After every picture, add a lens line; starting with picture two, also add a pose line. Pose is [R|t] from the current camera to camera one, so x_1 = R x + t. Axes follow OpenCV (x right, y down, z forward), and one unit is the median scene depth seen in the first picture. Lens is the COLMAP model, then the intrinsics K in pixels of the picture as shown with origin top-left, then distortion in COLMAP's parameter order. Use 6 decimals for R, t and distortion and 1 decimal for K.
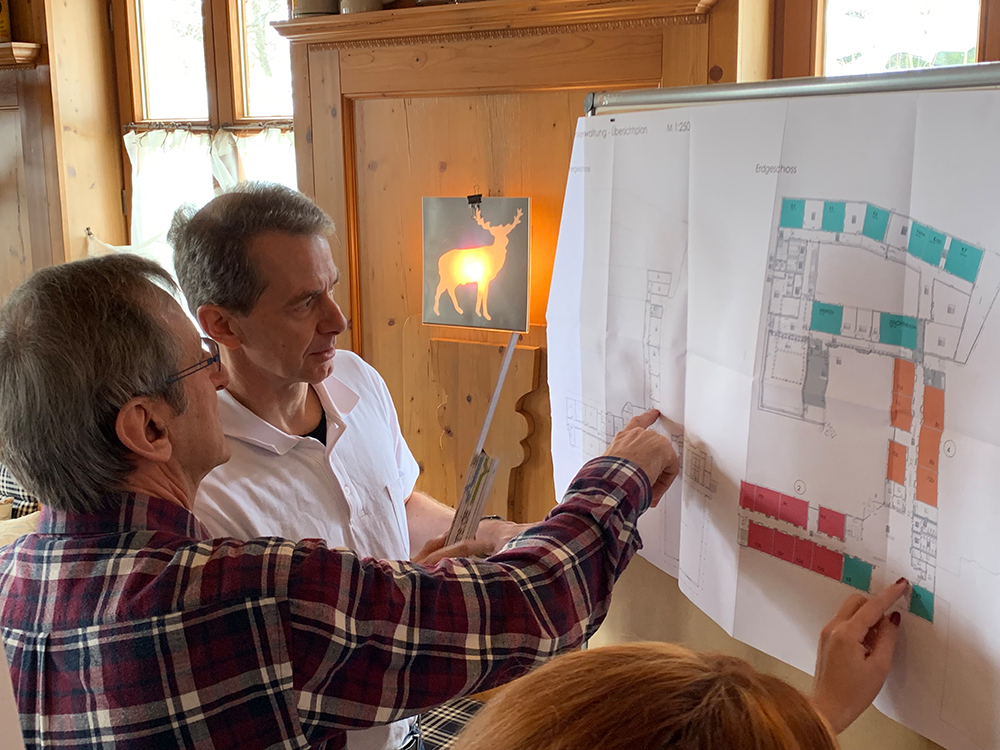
lens RADIAL K [[1105.5, 0, 543.7], [0, 1105.5, 370.1], [0, 0, 1]] dist [0.024083, -0.096706]
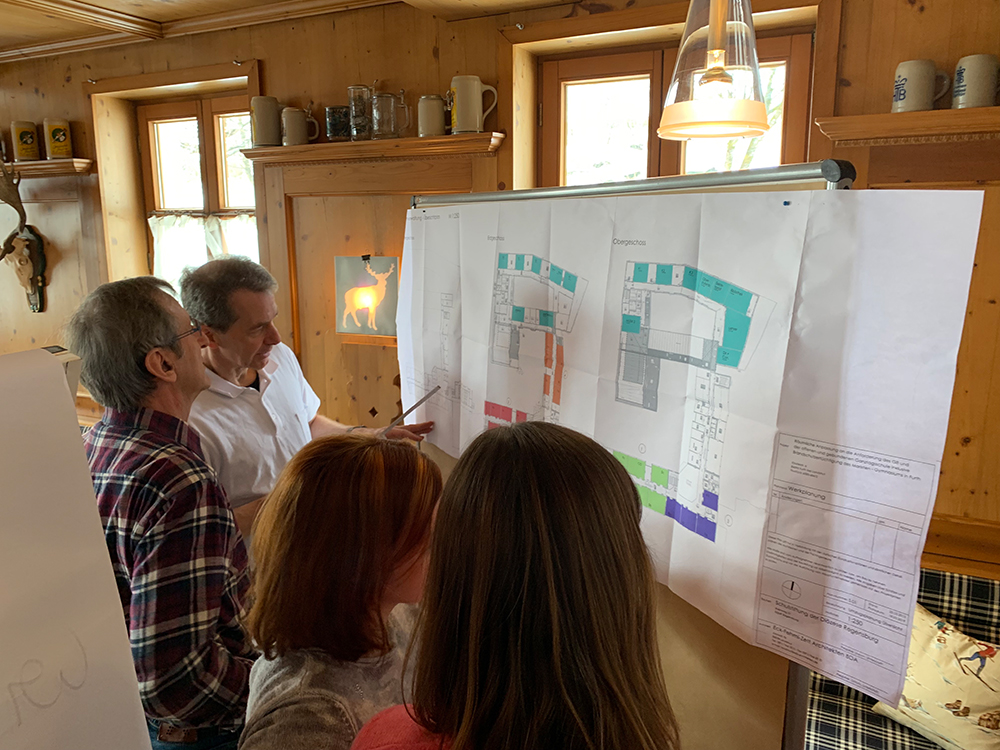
lens RADIAL K [[747.7, 0, 500.0], [0, 747.7, 375.0], [0, 0, 1]] dist [0.007697, 0.000162]
pose [[0.997199, -0.012329, 0.073765, 0.053756], [0.012556, 0.999918, -0.002618, 0.028024], [-0.073726, 0.003537, 0.997272, -0.140003]]
